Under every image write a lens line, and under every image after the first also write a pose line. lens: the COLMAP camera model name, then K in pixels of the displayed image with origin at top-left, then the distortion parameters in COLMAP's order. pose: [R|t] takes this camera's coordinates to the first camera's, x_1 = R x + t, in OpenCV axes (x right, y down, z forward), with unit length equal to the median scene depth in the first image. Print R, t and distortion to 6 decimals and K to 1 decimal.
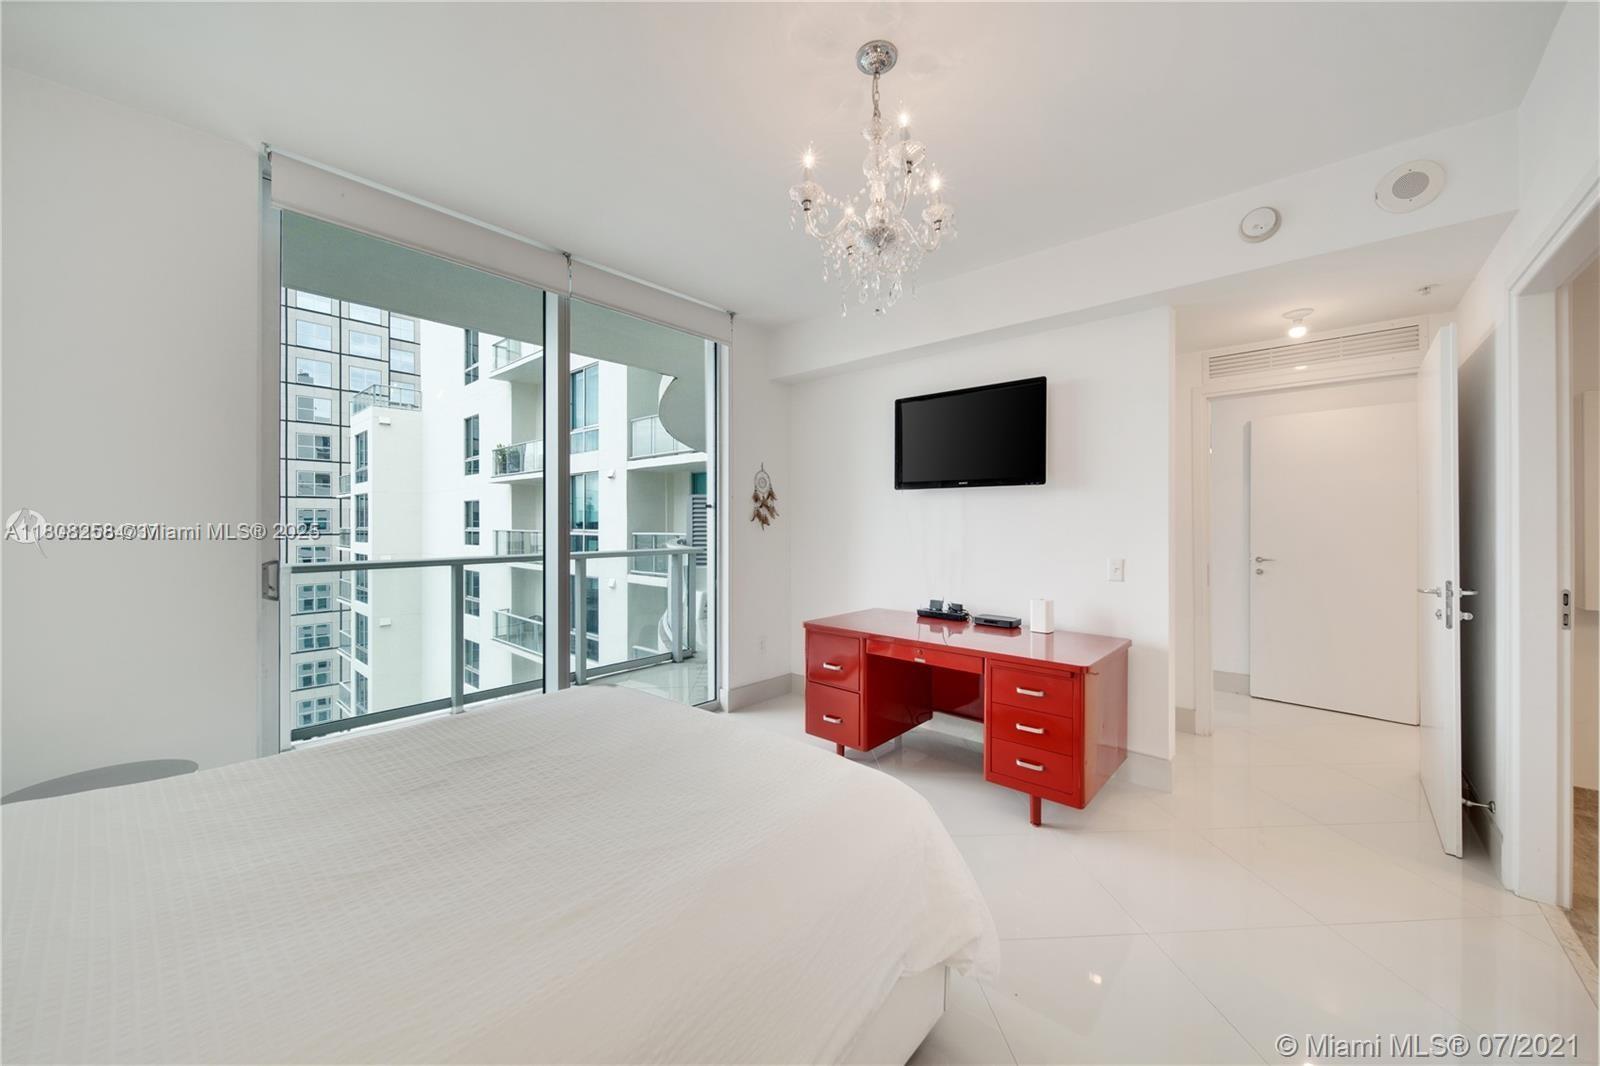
lens RADIAL K [[571.5, 0, 799.1], [0, 571.5, 520.1], [0, 0, 1]] dist [-0.003428, 0.000028]
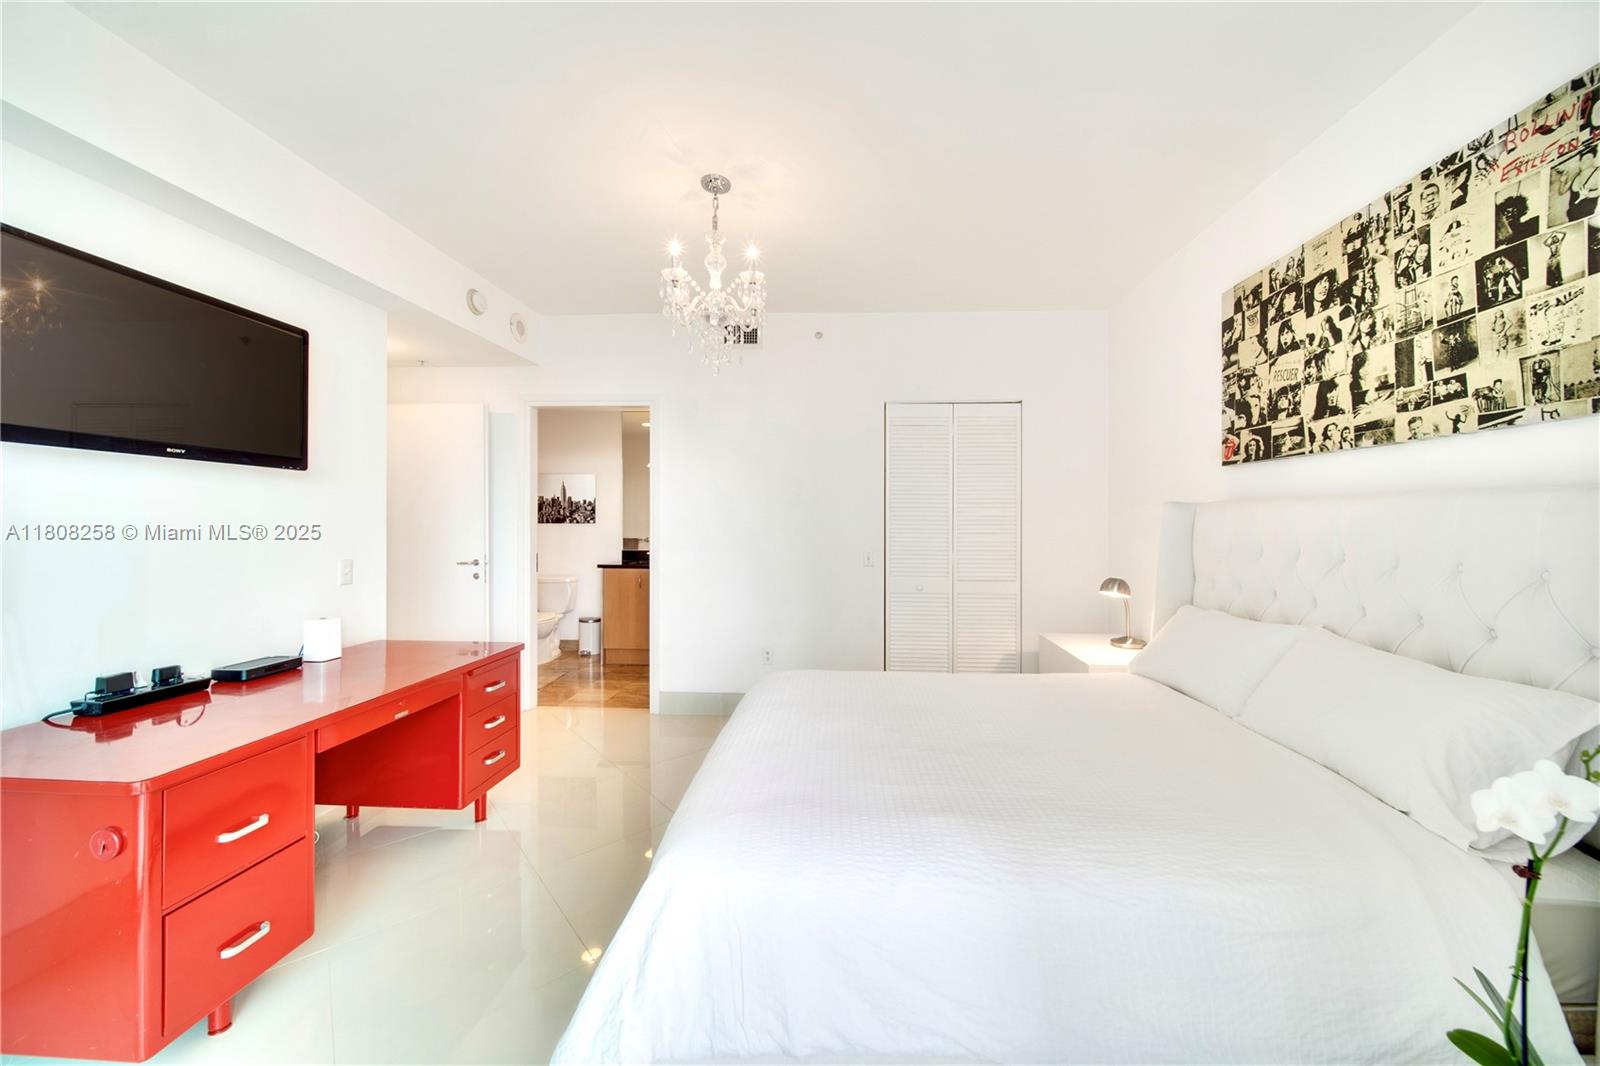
lens RADIAL K [[589.1, 0, 791.5], [0, 589.1, 516.3], [0, 0, 1]] dist [0.002677, 0.001556]
pose [[-0.580189, 0.003578, 0.814474, -0.442279], [-0.007788, 0.999920, -0.009940, 0.001016], [-0.814444, -0.012110, -0.580115, 0.689154]]
